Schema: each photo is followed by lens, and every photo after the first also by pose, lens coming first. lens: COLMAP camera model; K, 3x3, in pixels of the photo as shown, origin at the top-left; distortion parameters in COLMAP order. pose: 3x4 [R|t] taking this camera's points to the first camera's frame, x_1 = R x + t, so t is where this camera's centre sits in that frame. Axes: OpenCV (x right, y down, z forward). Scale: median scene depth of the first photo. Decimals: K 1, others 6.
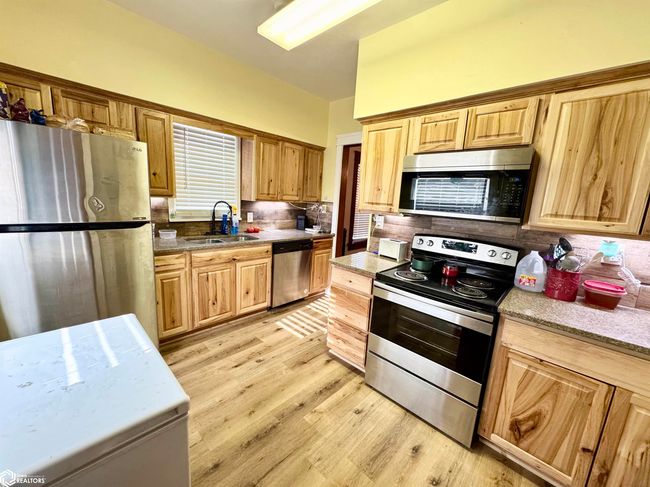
lens RADIAL K [[259.3, 0, 325.7], [0, 259.3, 244.5], [0, 0, 1]] dist [-0.003715, -0.000116]
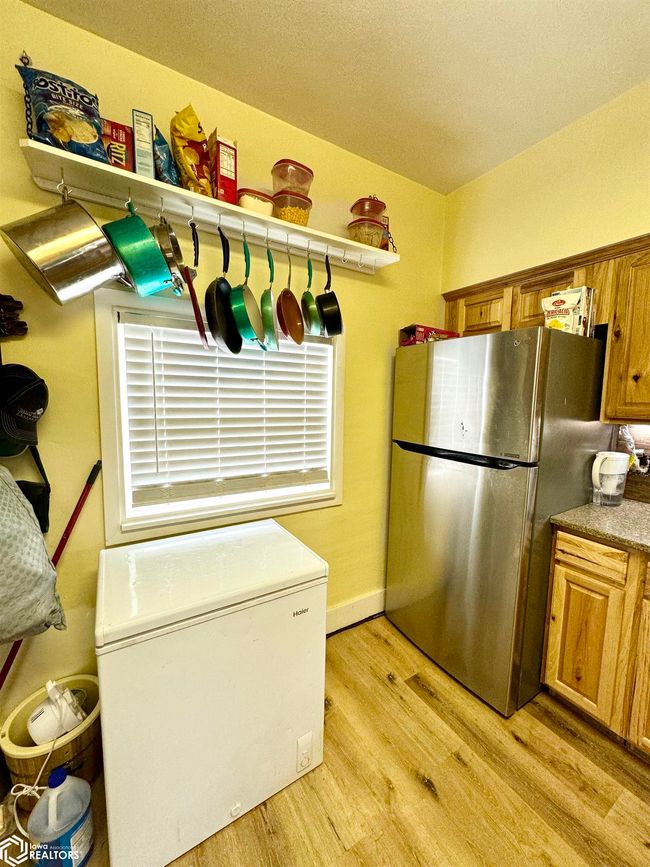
lens RADIAL K [[345.9, 0, 327.4], [0, 345.9, 433.7], [0, 0, 1]] dist [-0.003715, -0.000116]
pose [[-0.265676, 0.044362, -0.963041, 0.149566], [-0.198030, 0.975128, 0.099550, -0.133213], [0.943504, 0.217159, -0.250283, 0.724374]]
